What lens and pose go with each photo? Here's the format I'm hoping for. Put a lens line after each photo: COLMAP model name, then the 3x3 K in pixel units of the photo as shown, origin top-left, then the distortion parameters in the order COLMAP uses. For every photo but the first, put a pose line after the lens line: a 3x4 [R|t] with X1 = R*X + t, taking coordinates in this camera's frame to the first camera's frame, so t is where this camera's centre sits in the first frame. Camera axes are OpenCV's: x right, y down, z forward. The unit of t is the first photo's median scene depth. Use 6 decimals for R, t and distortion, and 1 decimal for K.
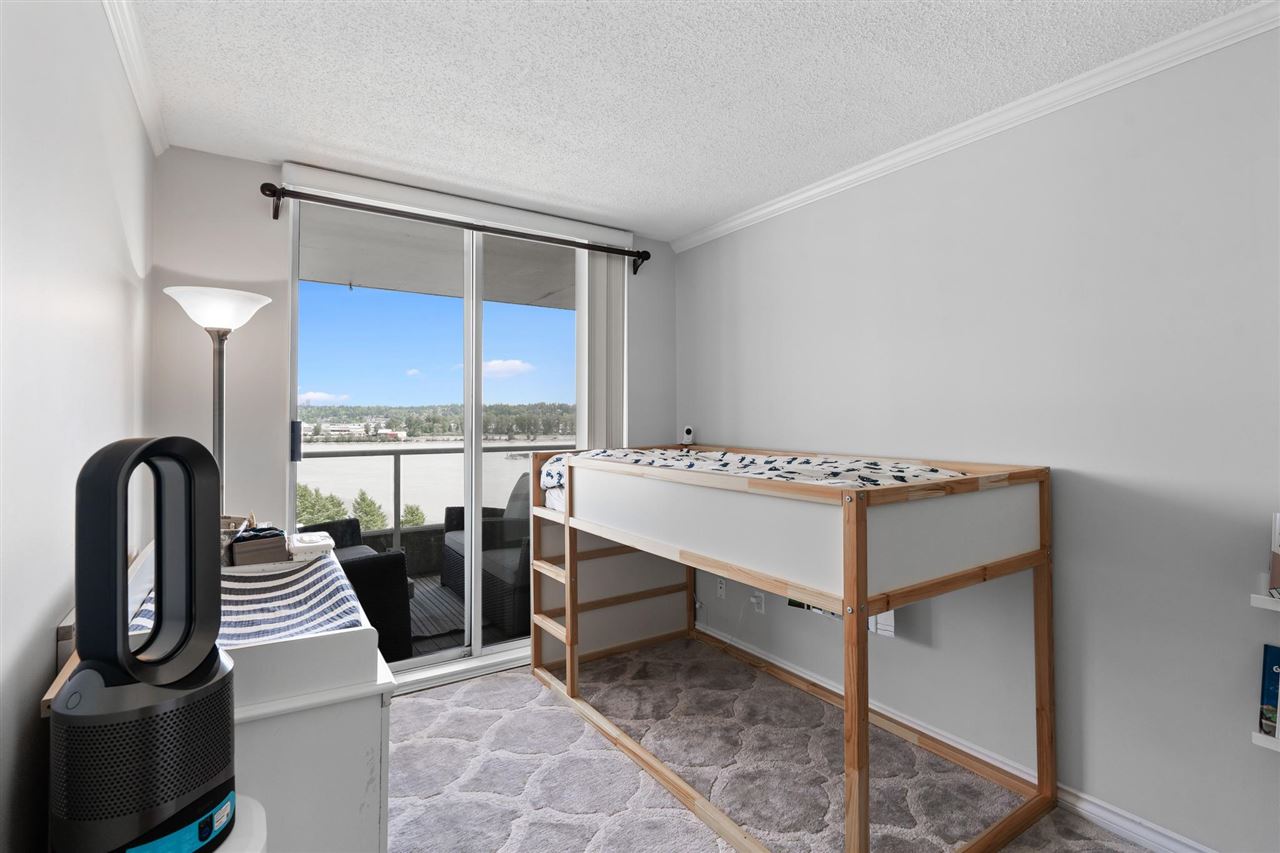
lens RADIAL K [[605.8, 0, 633.9], [0, 605.8, 411.6], [0, 0, 1]] dist [-0.003525, 0.000092]
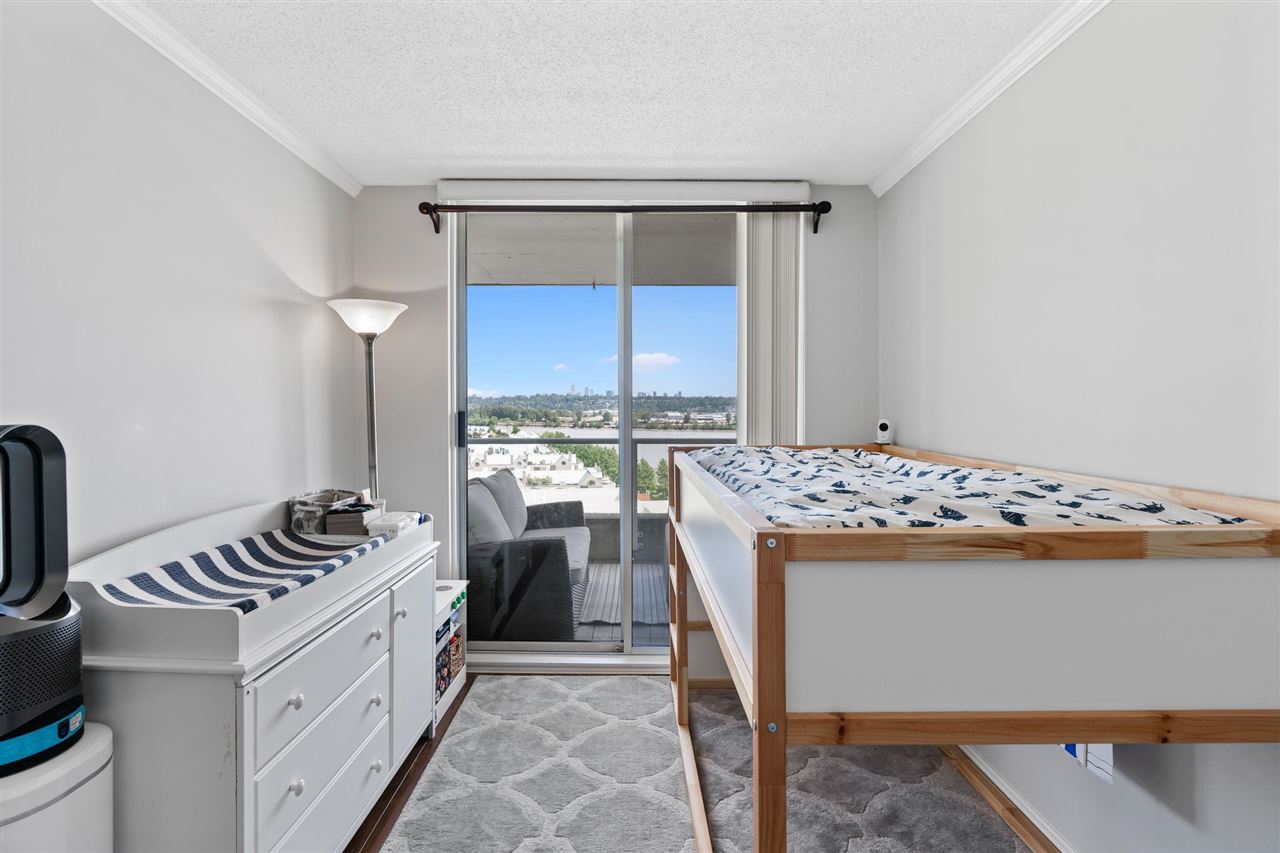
lens RADIAL K [[605.6, 0, 635.2], [0, 605.6, 418.7], [0, 0, 1]] dist [-0.002222, 0.000618]
pose [[0.832959, 0.011486, -0.553215, 0.327734], [0.004197, 0.999625, 0.027074, 0.000194], [0.553319, -0.024873, 0.832598, 0.236292]]
